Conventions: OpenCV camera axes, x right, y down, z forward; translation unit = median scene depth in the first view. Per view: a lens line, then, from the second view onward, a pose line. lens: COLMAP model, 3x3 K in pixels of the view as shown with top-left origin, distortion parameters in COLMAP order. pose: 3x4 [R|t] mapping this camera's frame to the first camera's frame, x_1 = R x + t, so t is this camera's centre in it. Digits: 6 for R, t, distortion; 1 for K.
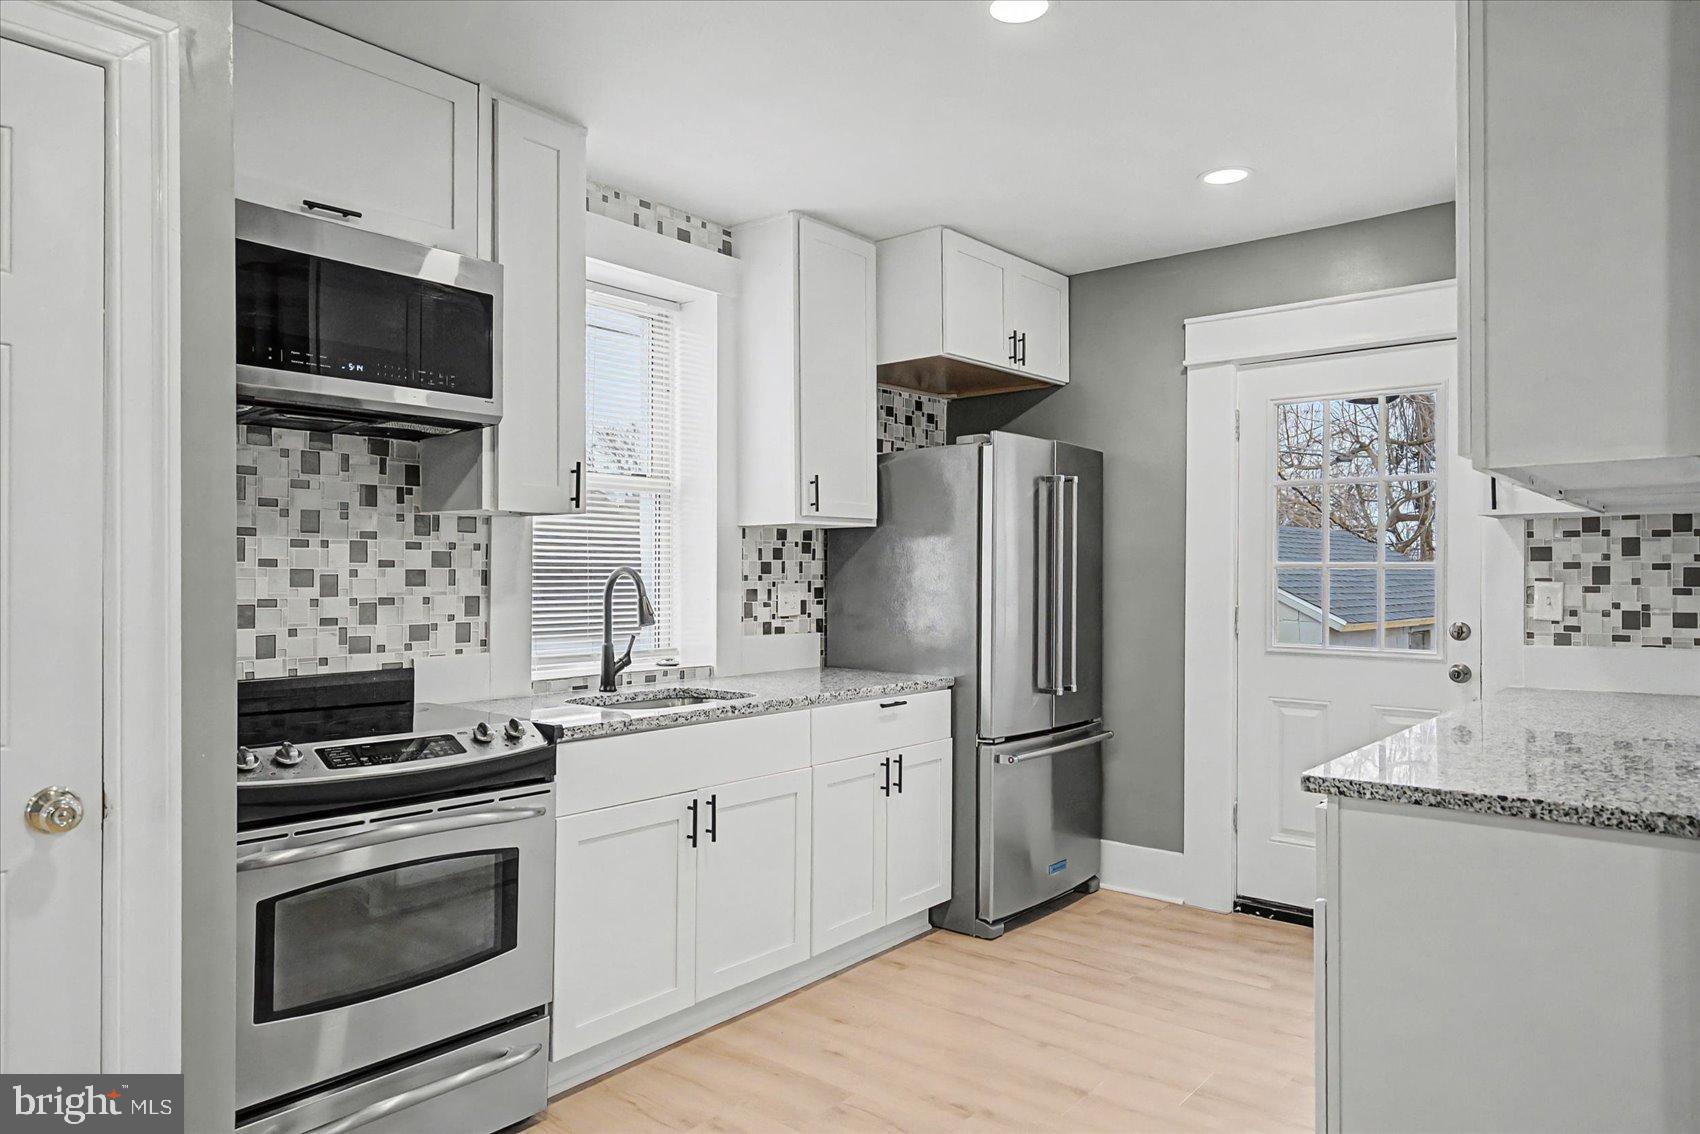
lens RADIAL K [[1081.1, 0, 850.0], [0, 1081.1, 567.0], [0, 0, 1]] dist [0.004388, 0.000228]
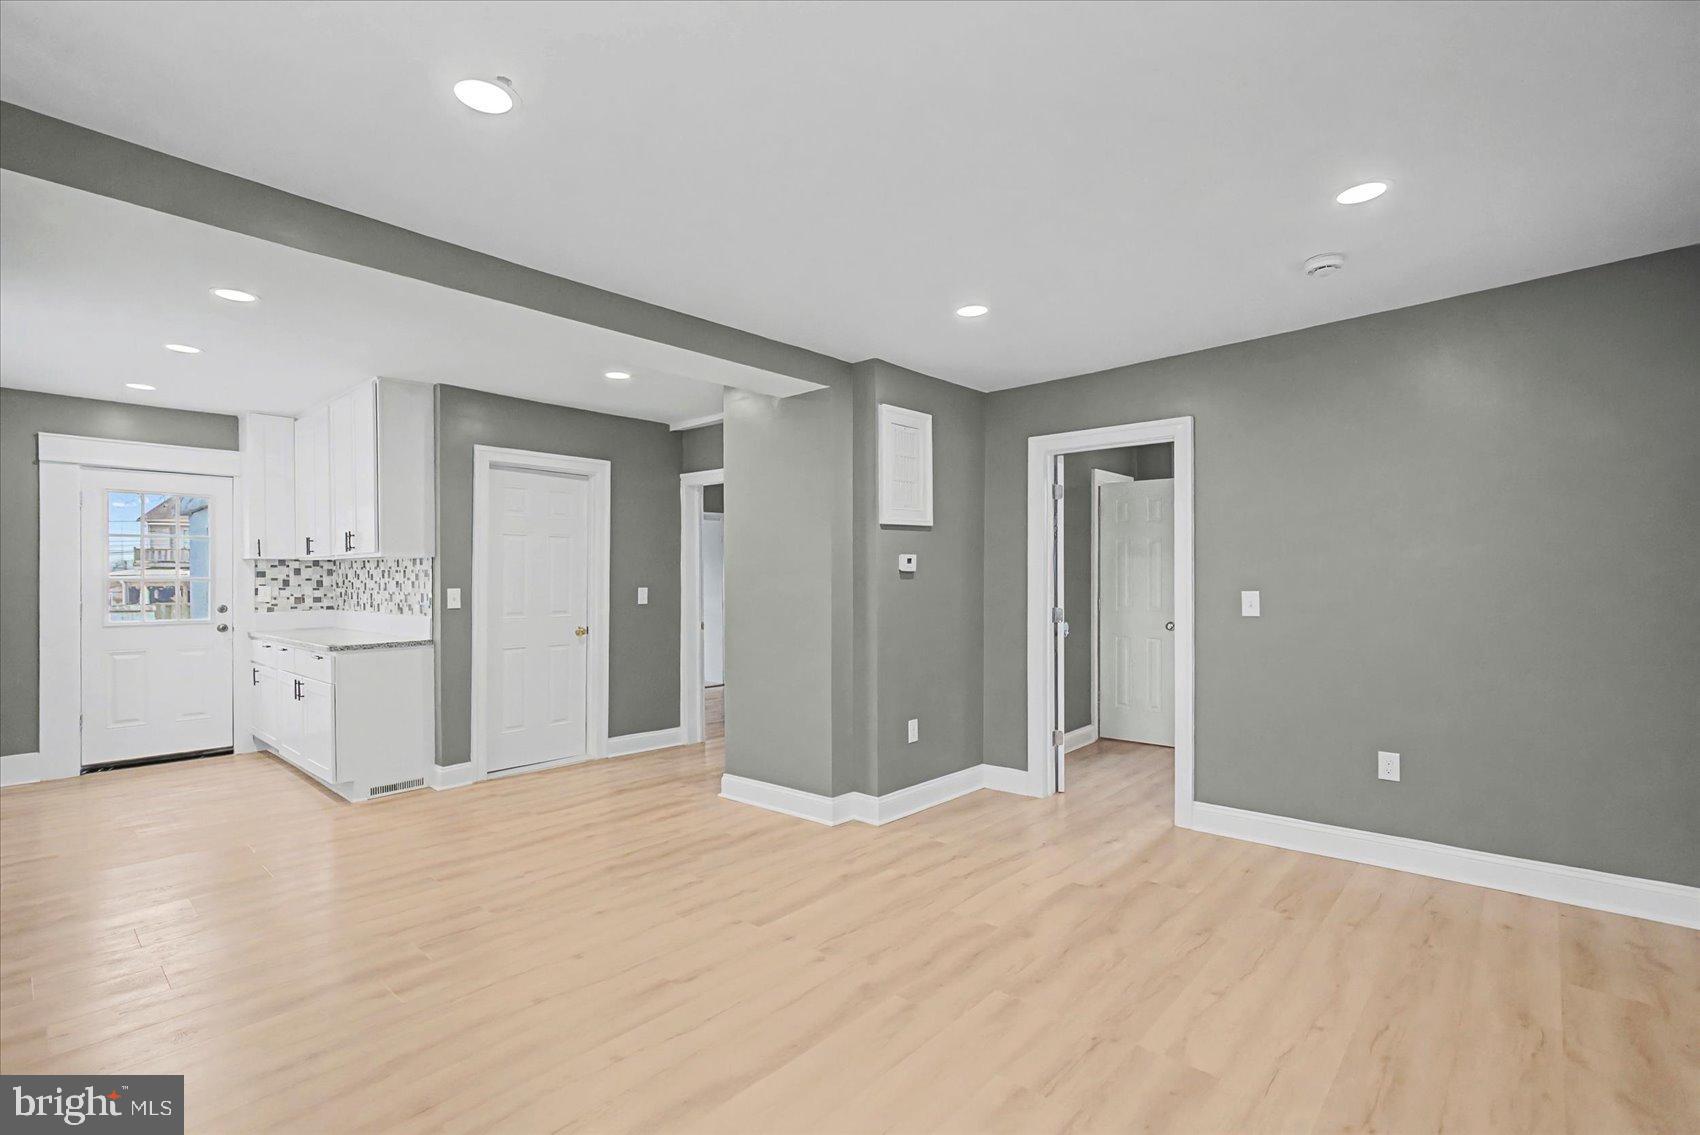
lens RADIAL K [[785.0, 0, 849.0], [0, 785.0, 578.2], [0, 0, 1]] dist [-0.001423, -0.000051]
pose [[0.043223, -0.006593, 0.999044, -1.050004], [-0.005073, 0.999964, 0.006819, -0.022386], [-0.999053, -0.005363, 0.043188, -0.374201]]
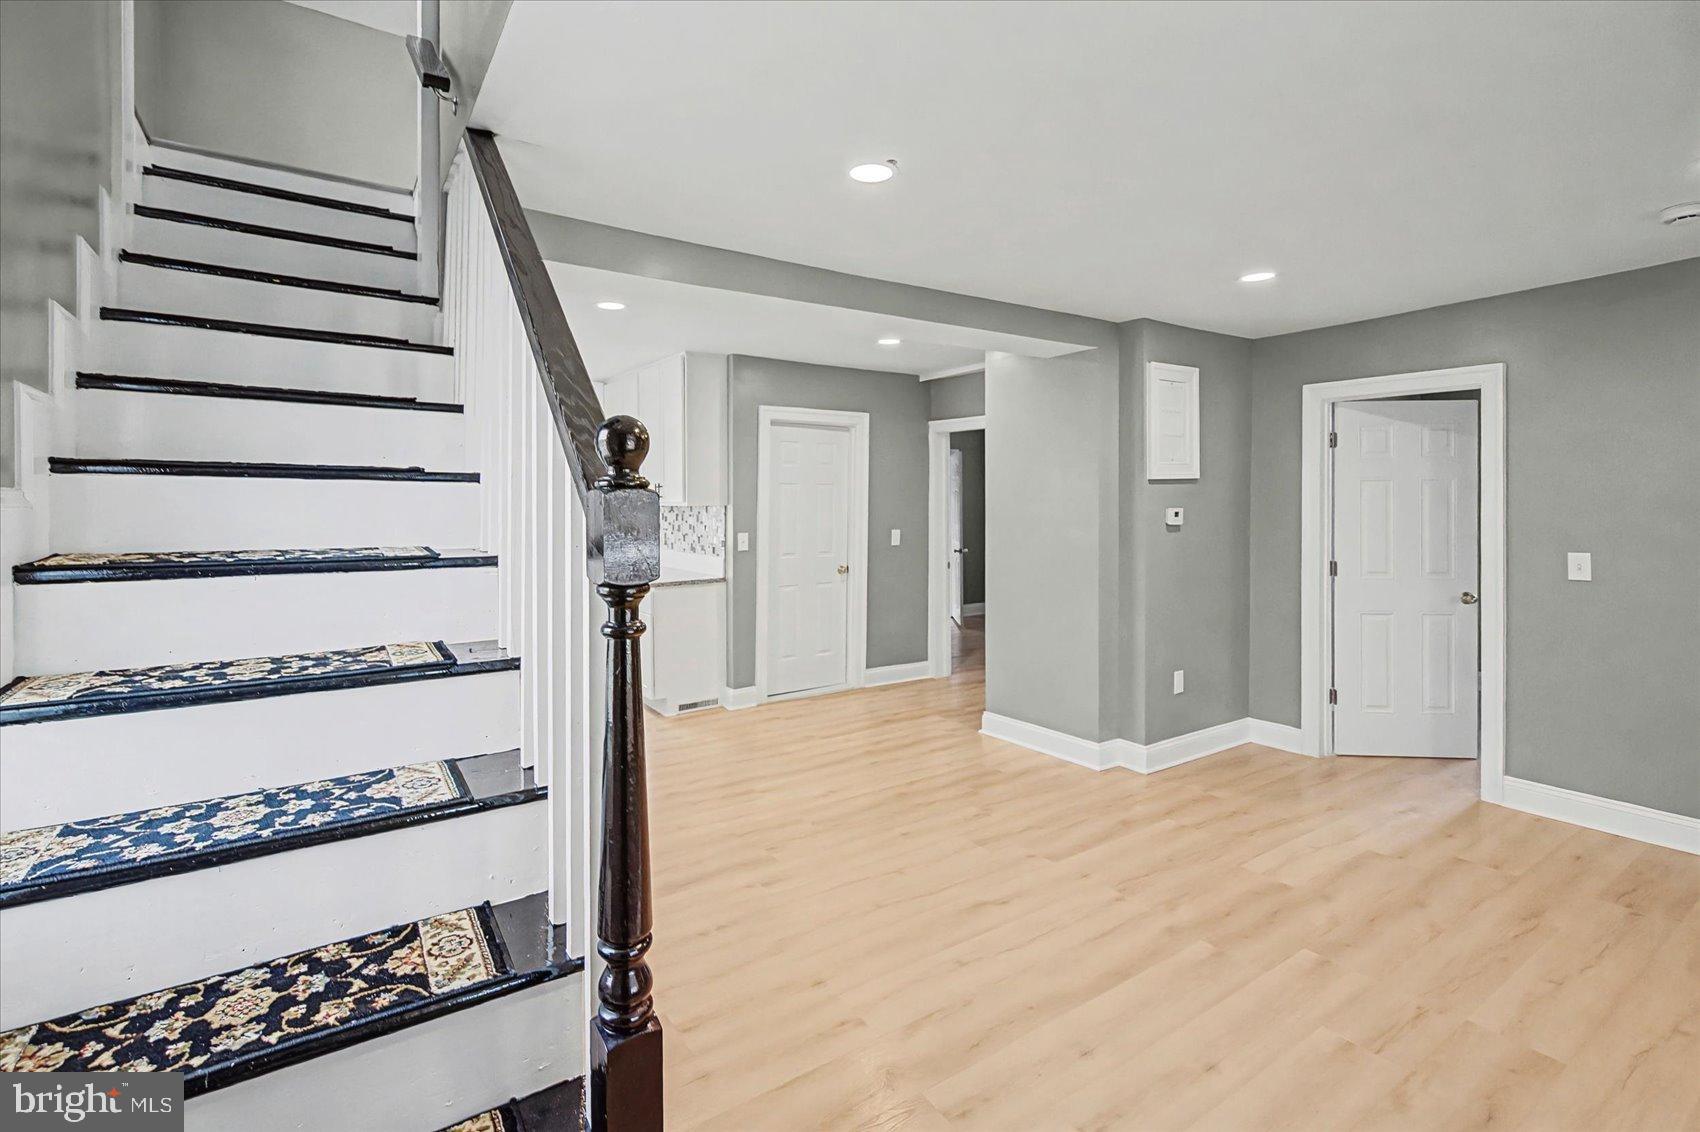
lens RADIAL K [[805.6, 0, 854.8], [0, 805.6, 496.4], [0, 0, 1]] dist [0.002902, -0.000264]
pose [[0.276437, -0.004560, 0.961021, -1.190711], [-0.003991, 0.999975, 0.005893, -0.077169], [-0.961024, -0.005464, 0.276411, -0.274627]]
